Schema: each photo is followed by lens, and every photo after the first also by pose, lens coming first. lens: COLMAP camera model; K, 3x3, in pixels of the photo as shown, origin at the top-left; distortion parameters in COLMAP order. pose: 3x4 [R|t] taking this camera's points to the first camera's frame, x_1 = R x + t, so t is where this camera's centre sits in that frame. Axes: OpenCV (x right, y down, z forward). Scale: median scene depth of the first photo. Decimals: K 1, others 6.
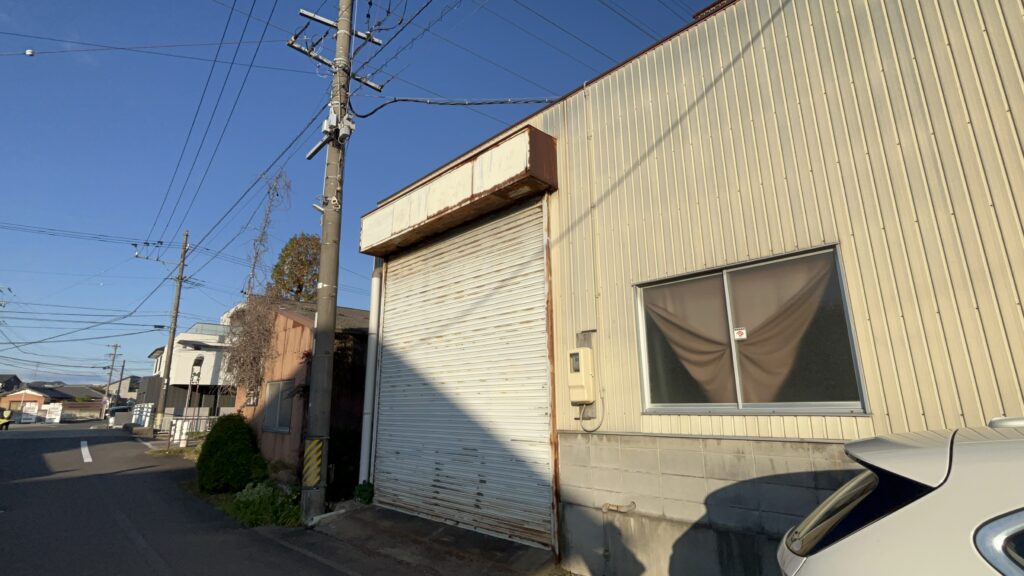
lens RADIAL K [[483.0, 0, 512.2], [0, 483.0, 285.0], [0, 0, 1]] dist [-0.002905, -0.000275]
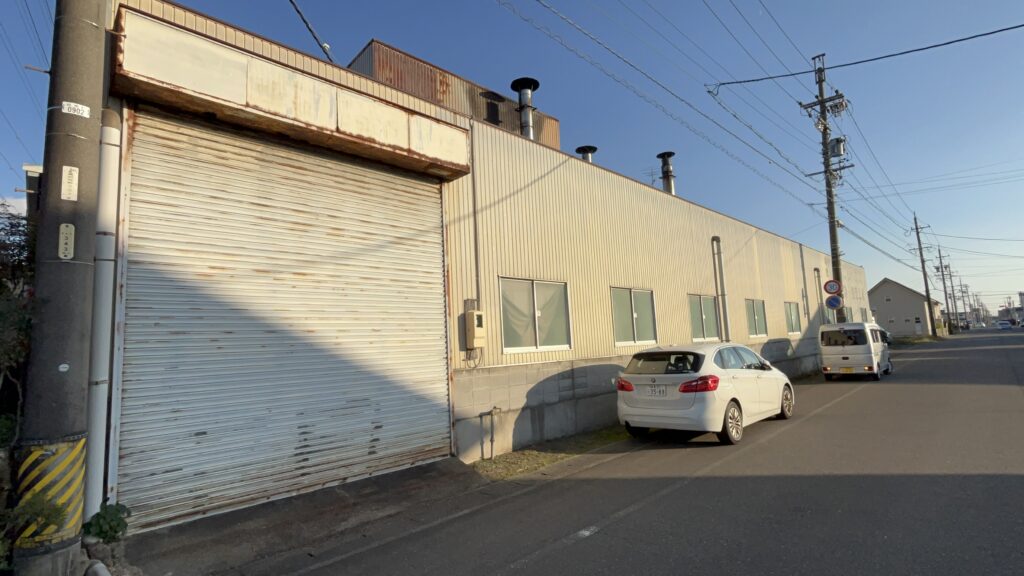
lens RADIAL K [[483.0, 0, 513.3], [0, 483.0, 290.8], [0, 0, 1]] dist [-0.002905, -0.000275]
pose [[0.006010, 0.119907, 0.992767, -1.066834], [-0.197023, 0.973467, -0.116383, 0.179958], [-0.980381, -0.194898, 0.029475, 0.714395]]
